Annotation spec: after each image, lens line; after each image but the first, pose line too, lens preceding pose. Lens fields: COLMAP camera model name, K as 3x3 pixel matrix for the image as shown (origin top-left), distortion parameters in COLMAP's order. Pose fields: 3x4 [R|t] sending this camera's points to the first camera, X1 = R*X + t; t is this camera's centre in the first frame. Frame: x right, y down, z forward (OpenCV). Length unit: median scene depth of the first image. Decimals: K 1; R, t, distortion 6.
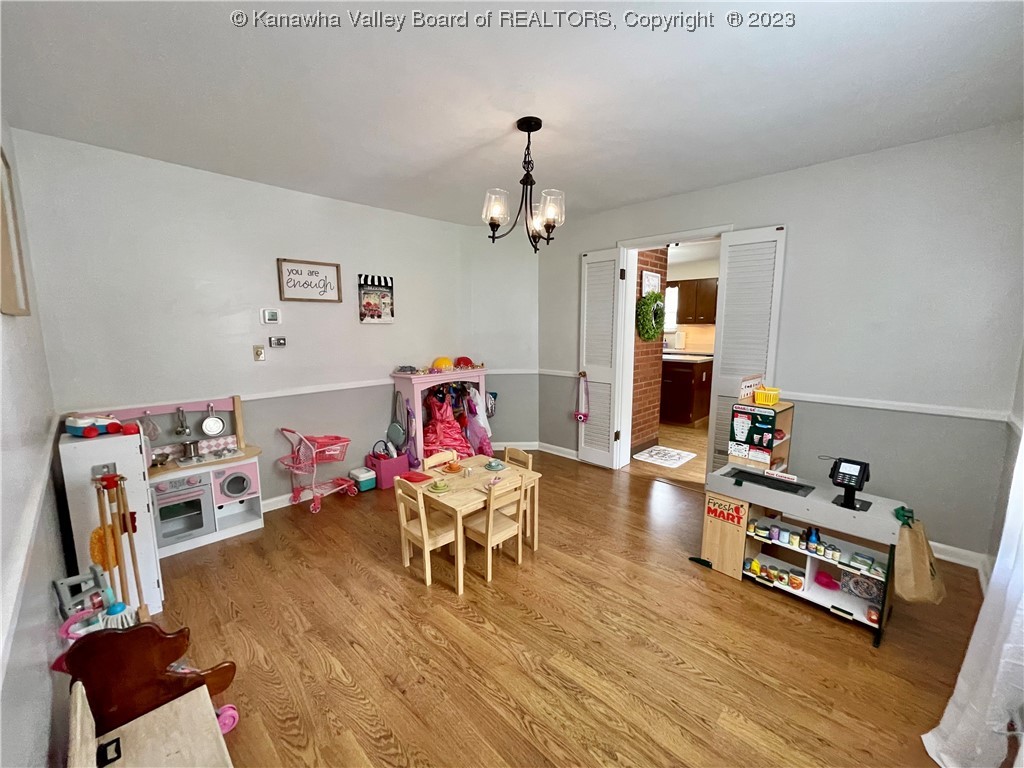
lens RADIAL K [[419.2, 0, 508.3], [0, 419.2, 382.9], [0, 0, 1]] dist [-0.003045, 0.000040]
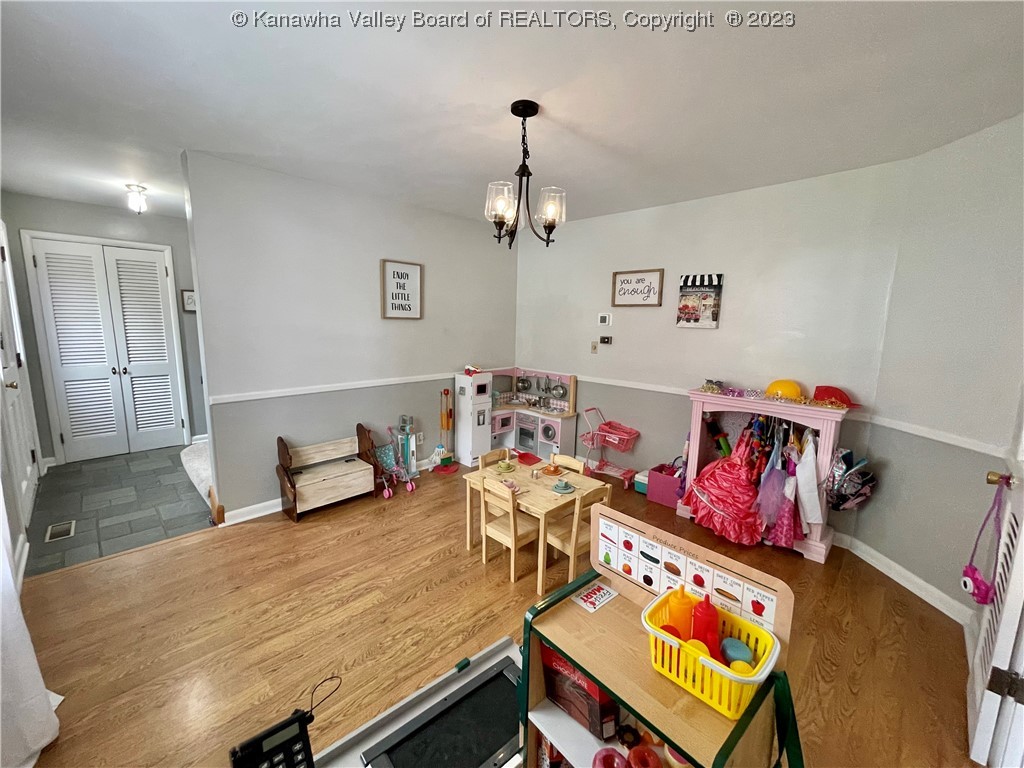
lens RADIAL K [[419.2, 0, 508.4], [0, 419.2, 383.8], [0, 0, 1]] dist [-0.003045, 0.000040]
pose [[-0.016959, 0.158003, -0.987293, 0.631558], [-0.155061, 0.975073, 0.158711, -0.110697], [0.987759, 0.155782, 0.007964, 0.644643]]
